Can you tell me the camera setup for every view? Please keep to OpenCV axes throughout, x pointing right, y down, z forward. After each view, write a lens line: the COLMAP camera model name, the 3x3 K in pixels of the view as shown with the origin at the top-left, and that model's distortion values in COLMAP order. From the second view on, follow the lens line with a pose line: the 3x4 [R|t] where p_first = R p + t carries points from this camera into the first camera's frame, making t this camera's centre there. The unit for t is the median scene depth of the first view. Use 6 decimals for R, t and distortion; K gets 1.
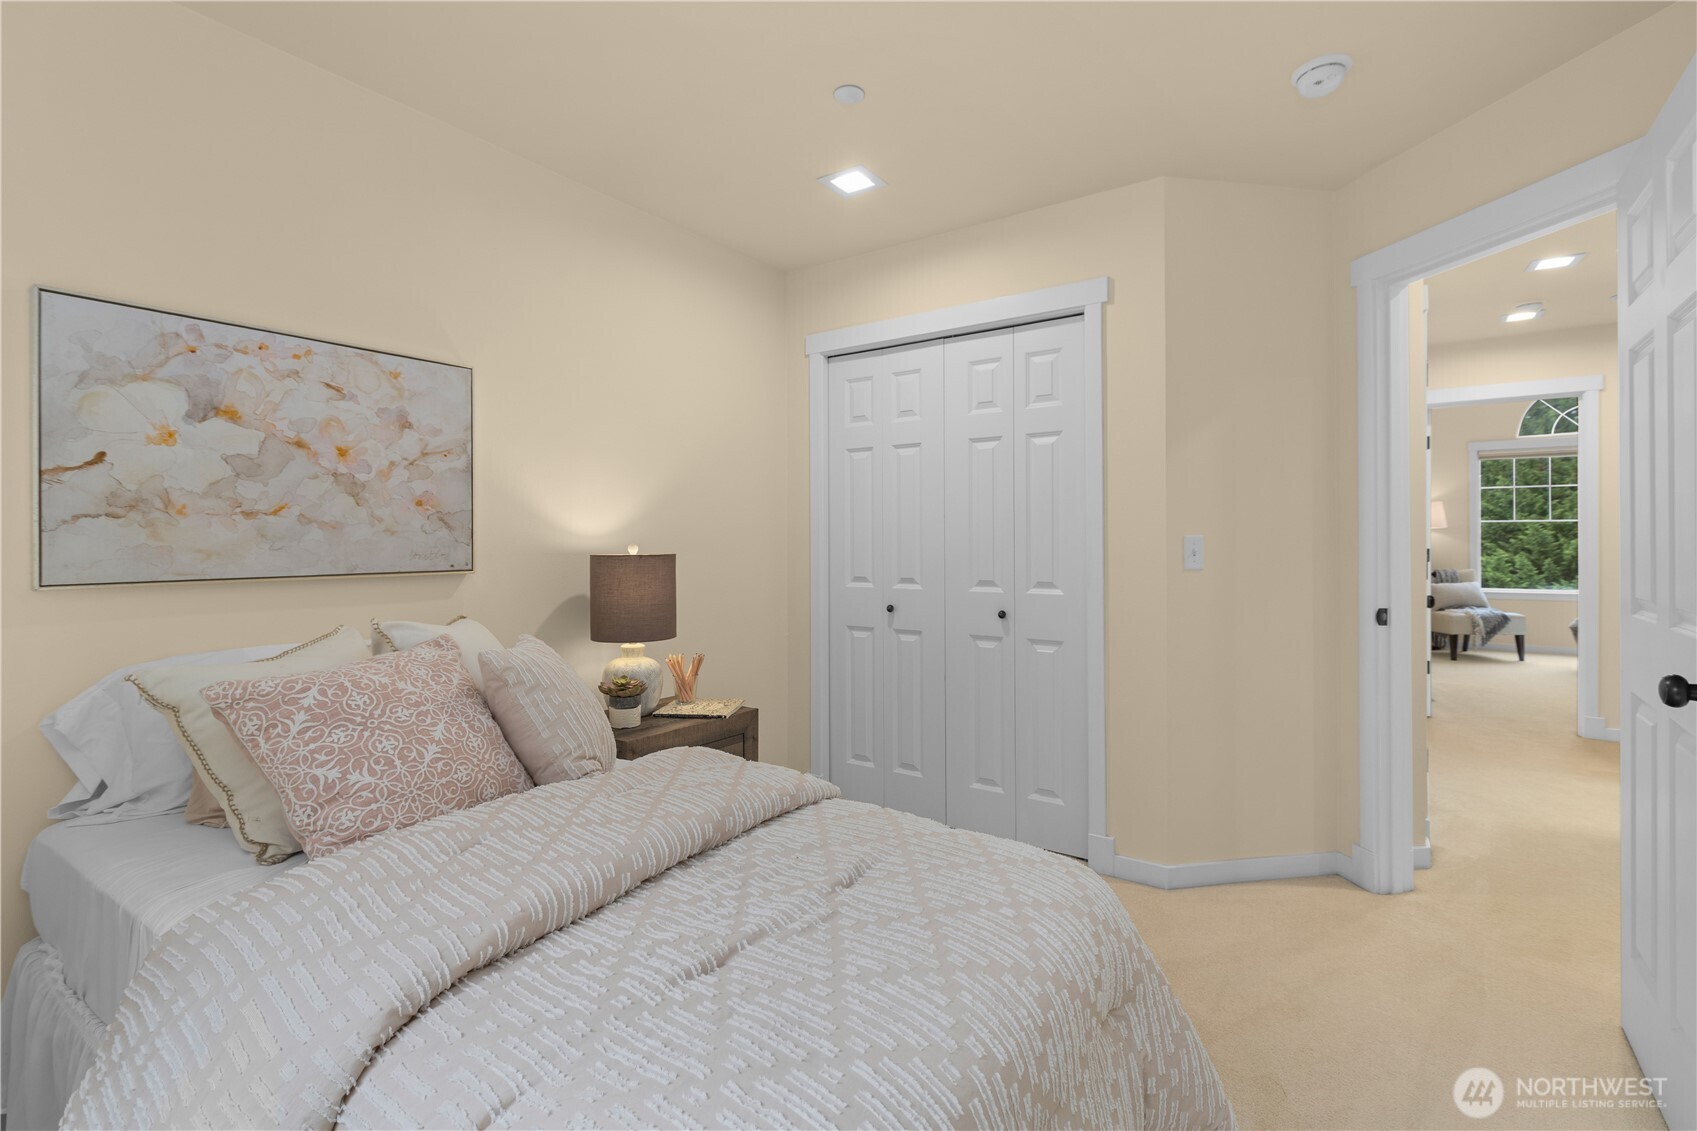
lens RADIAL K [[758.3, 0, 849.2], [0, 758.3, 547.3], [0, 0, 1]] dist [0.003851, 0.000062]
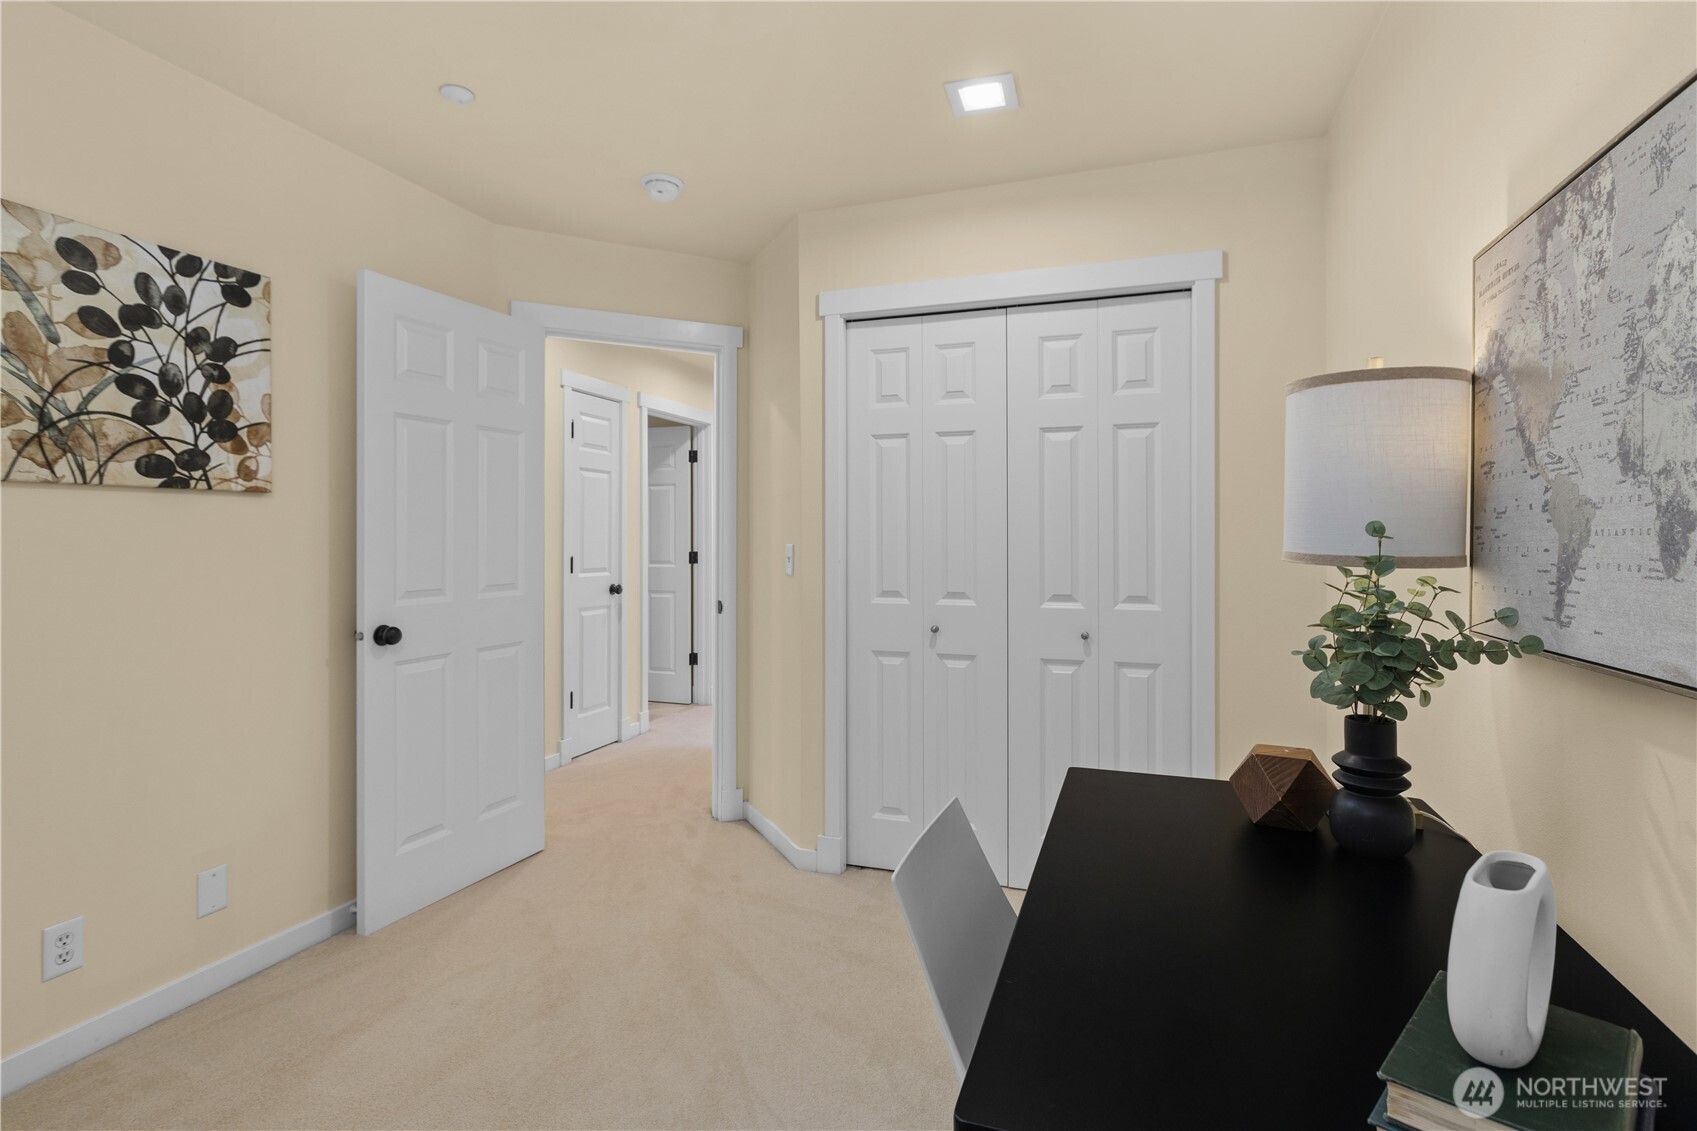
lens RADIAL K [[805.7, 0, 851.7], [0, 805.7, 557.7], [0, 0, 1]] dist [-0.028192, -0.000421]
pose [[0.966183, 0.003093, 0.257840, -0.251740], [-0.004346, 0.999981, 0.004291, -0.000573], [-0.257822, -0.005266, 0.966178, 0.168324]]
